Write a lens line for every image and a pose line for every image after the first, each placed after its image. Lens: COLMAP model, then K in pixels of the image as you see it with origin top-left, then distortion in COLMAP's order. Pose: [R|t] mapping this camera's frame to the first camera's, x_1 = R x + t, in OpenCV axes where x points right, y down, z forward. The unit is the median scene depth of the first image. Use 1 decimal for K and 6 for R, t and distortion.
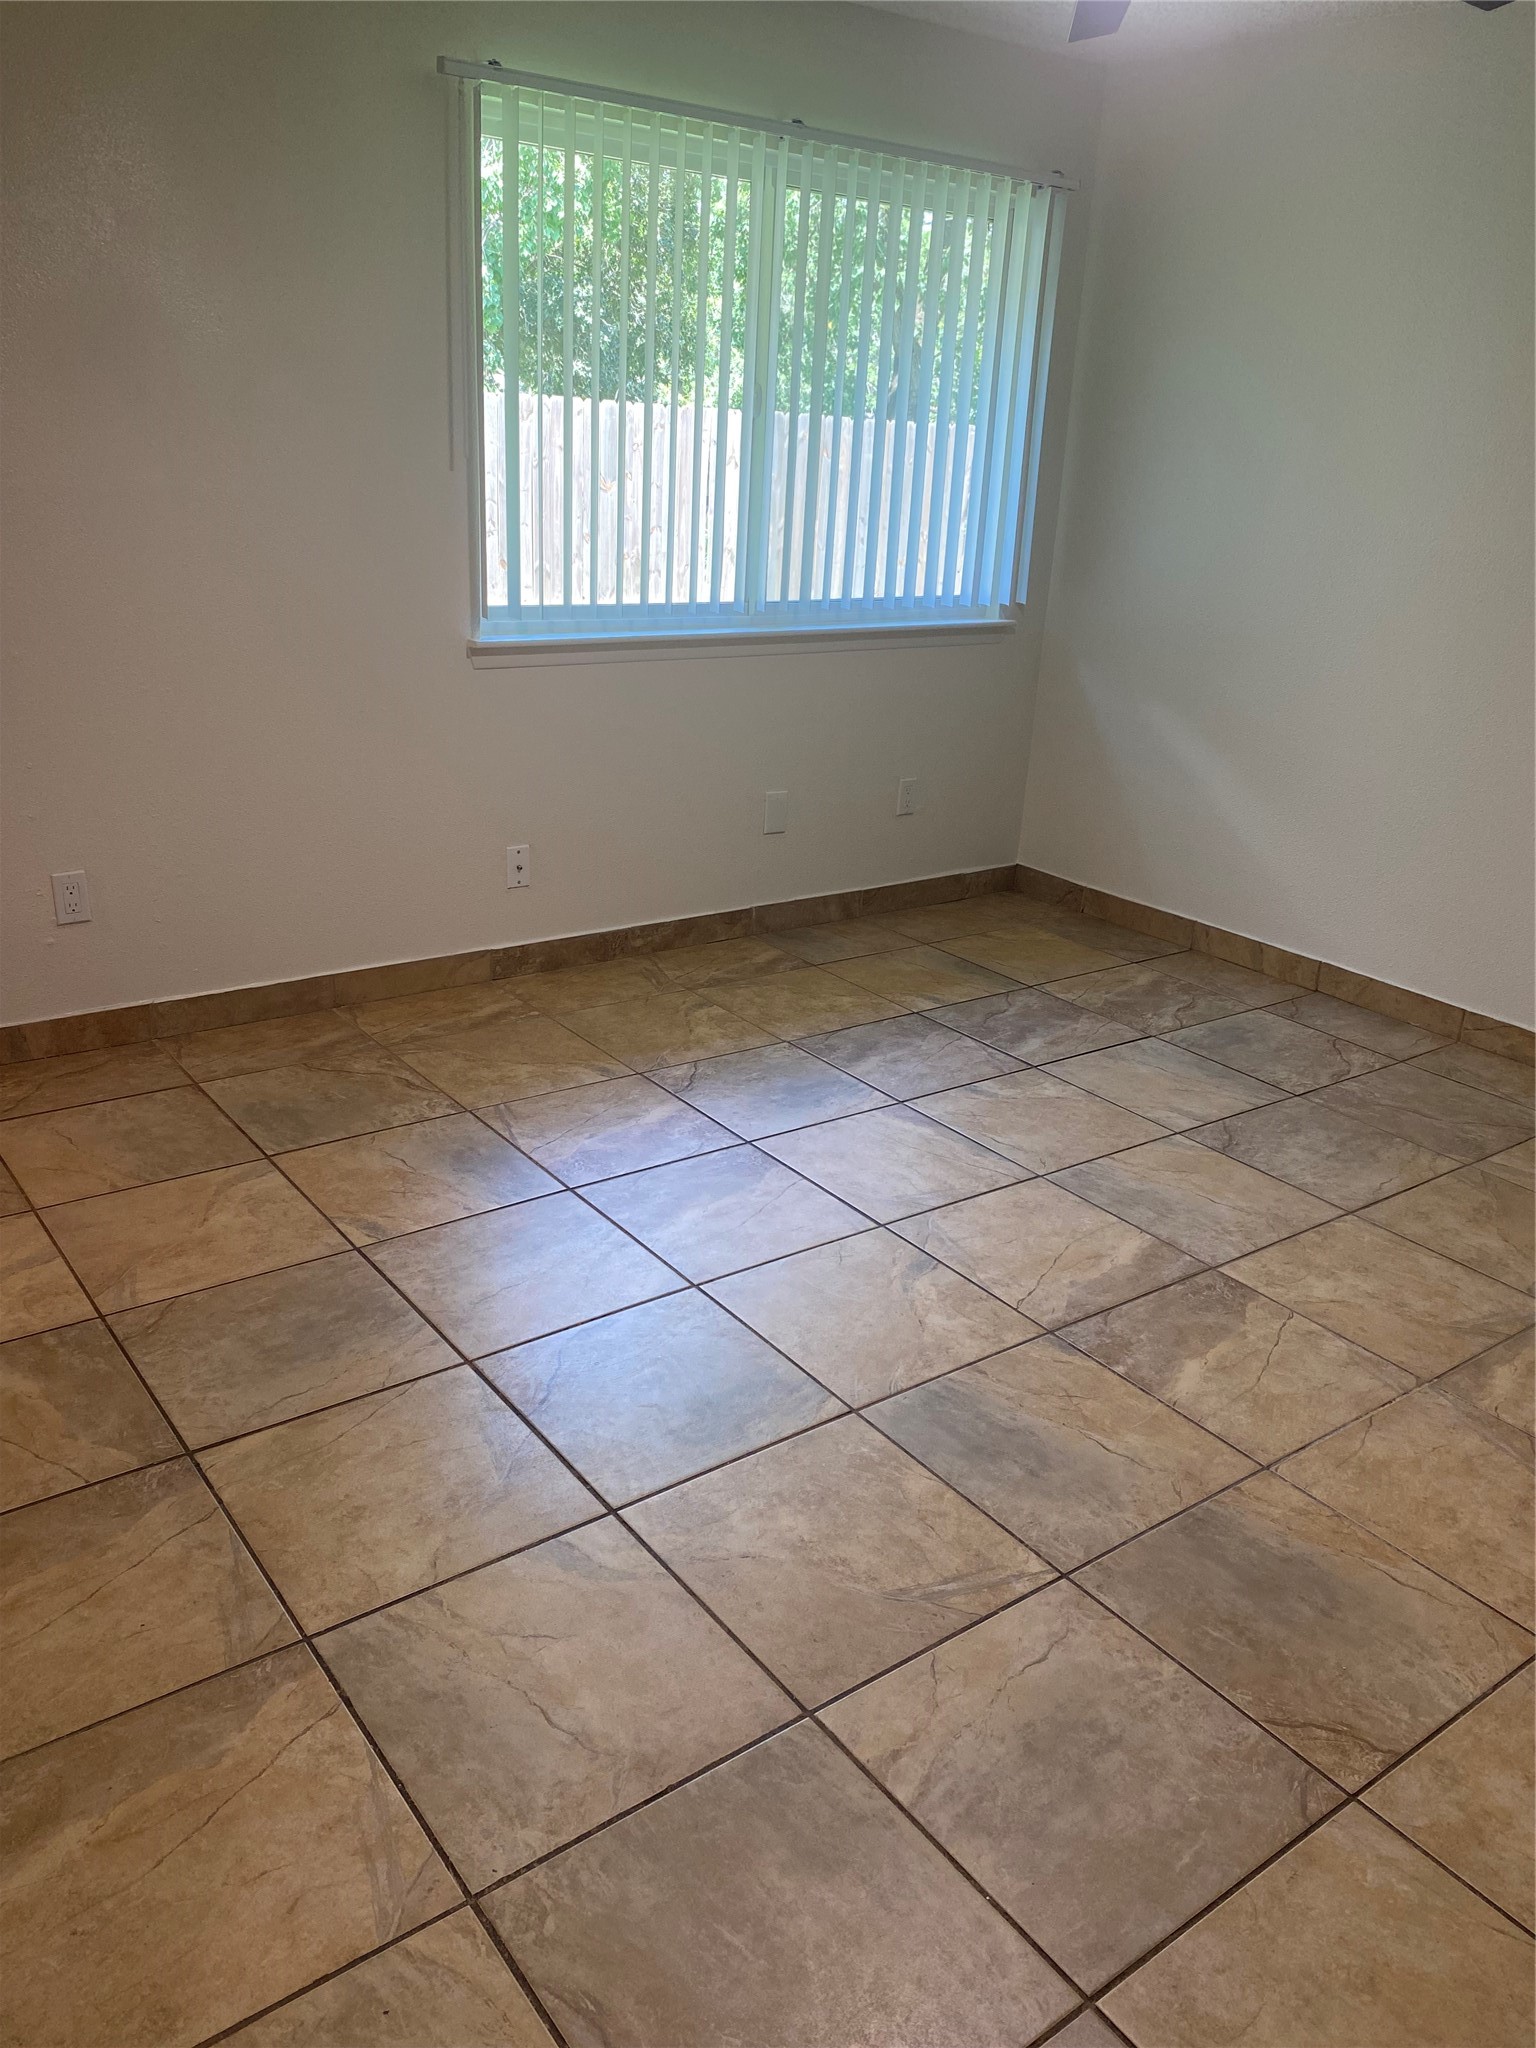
lens RADIAL K [[1556.7, 0, 768.0], [0, 1556.7, 1024.0], [0, 0, 1]] dist [0.030558, -0.021708]
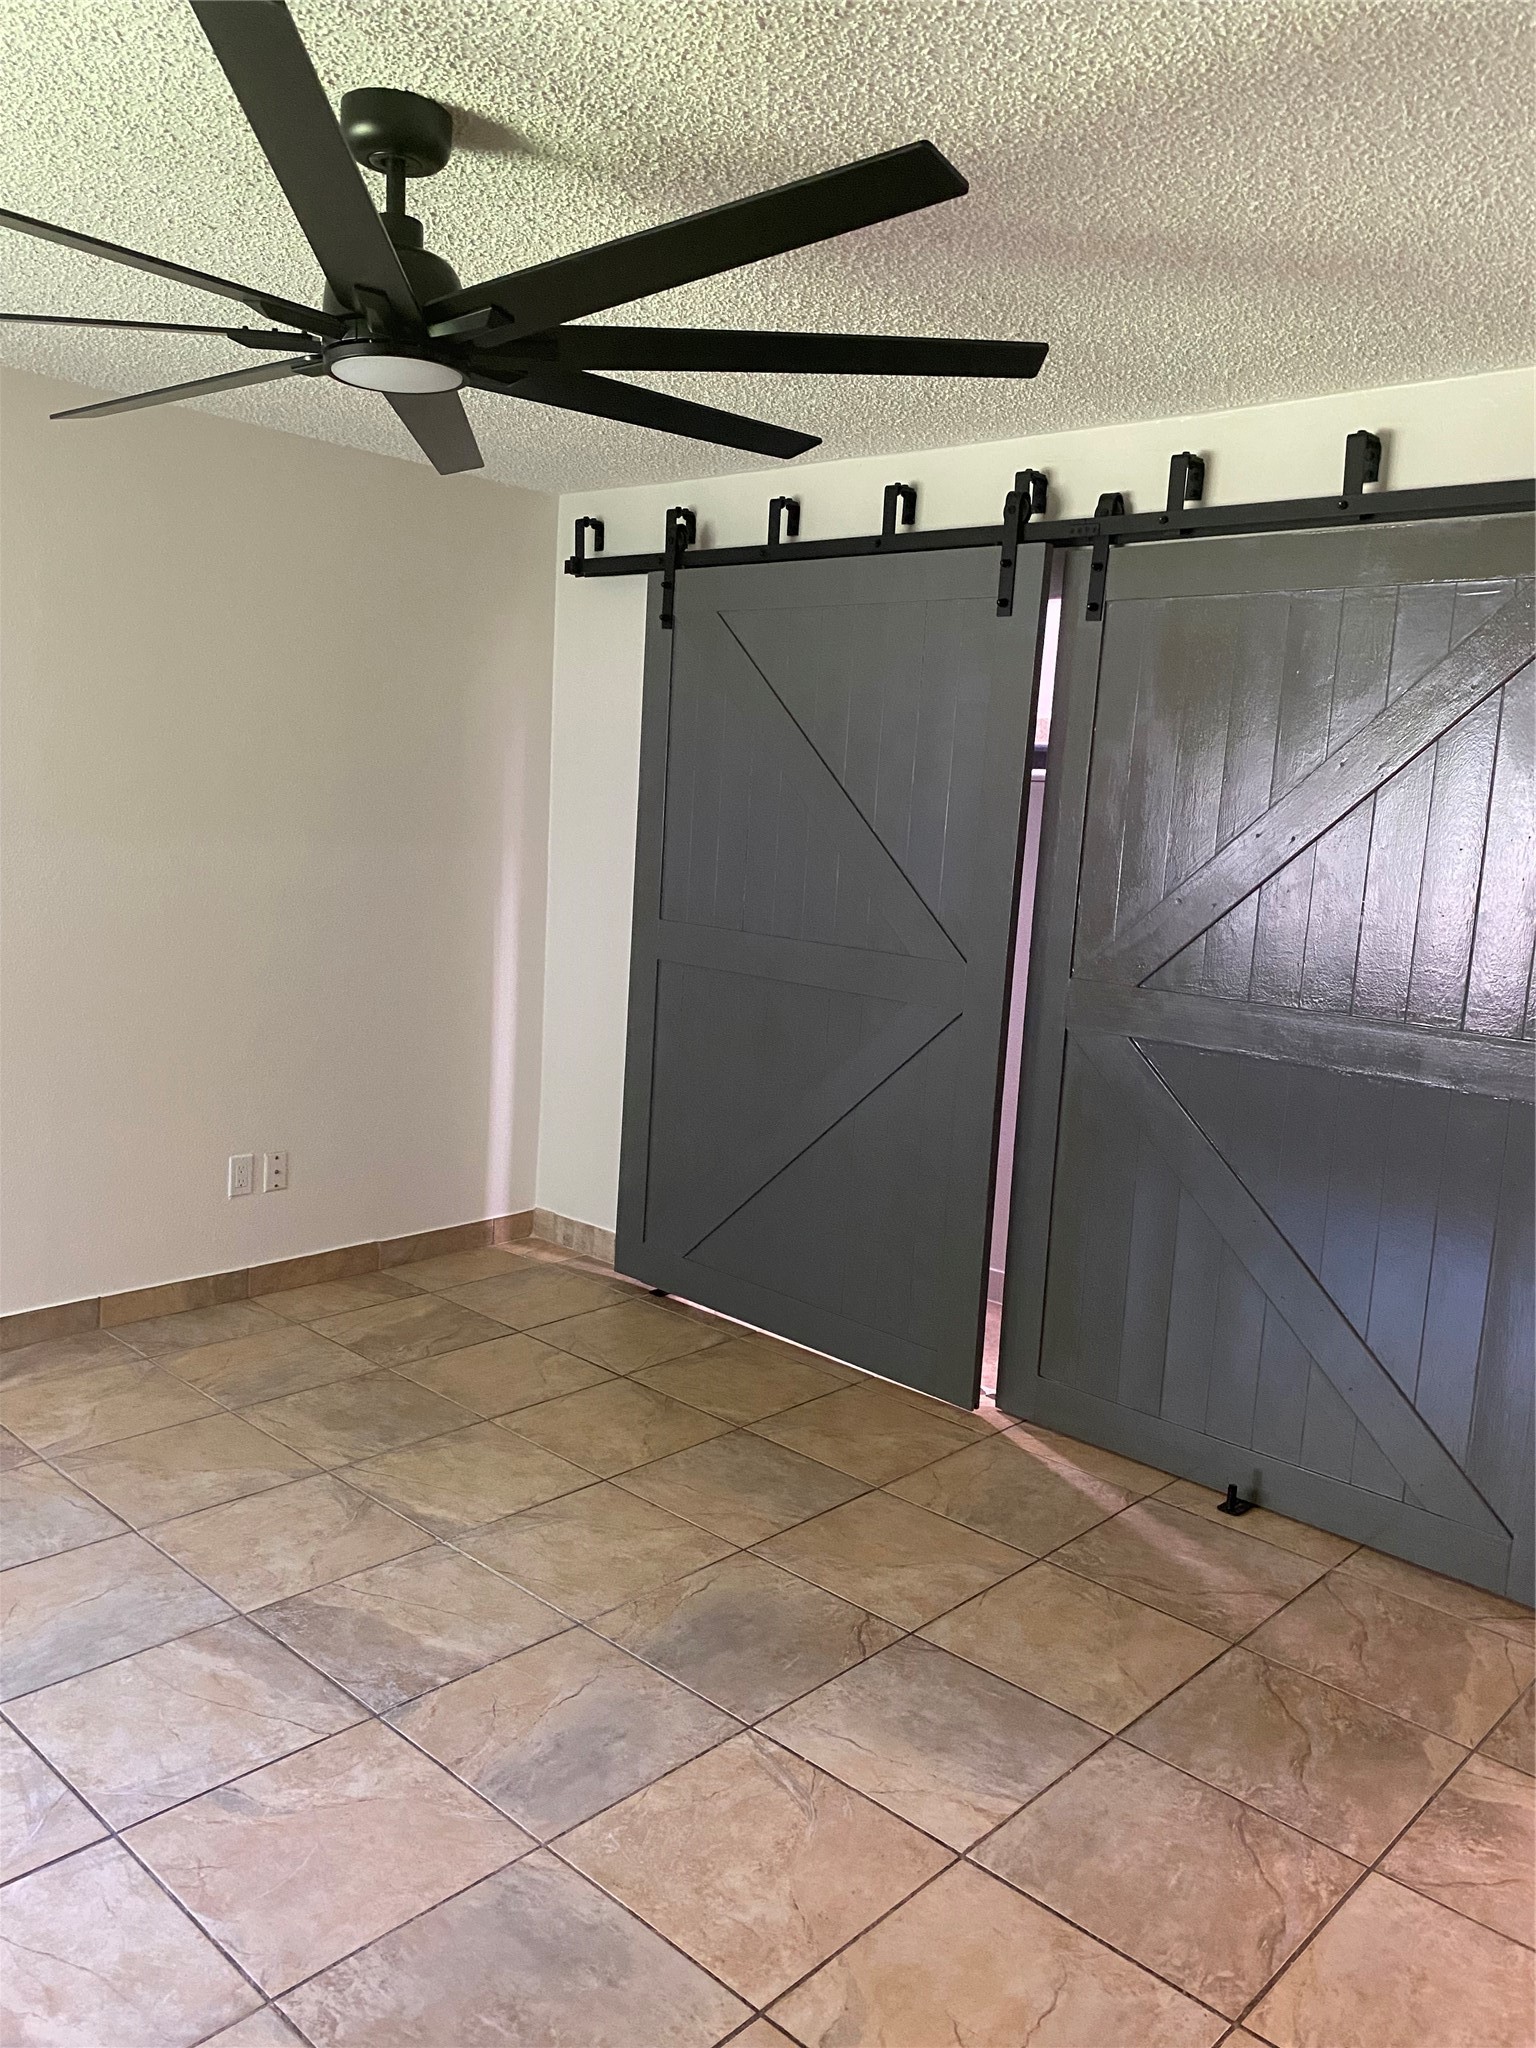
lens RADIAL K [[1556.7, 0, 768.0], [0, 1556.7, 1024.0], [0, 0, 1]] dist [0.030558, -0.021708]
pose [[-0.169521, -0.206584, 0.963632, -0.814229], [0.281638, 0.926852, 0.248245, -0.429593], [-0.944427, 0.313478, -0.098939, 0.837382]]
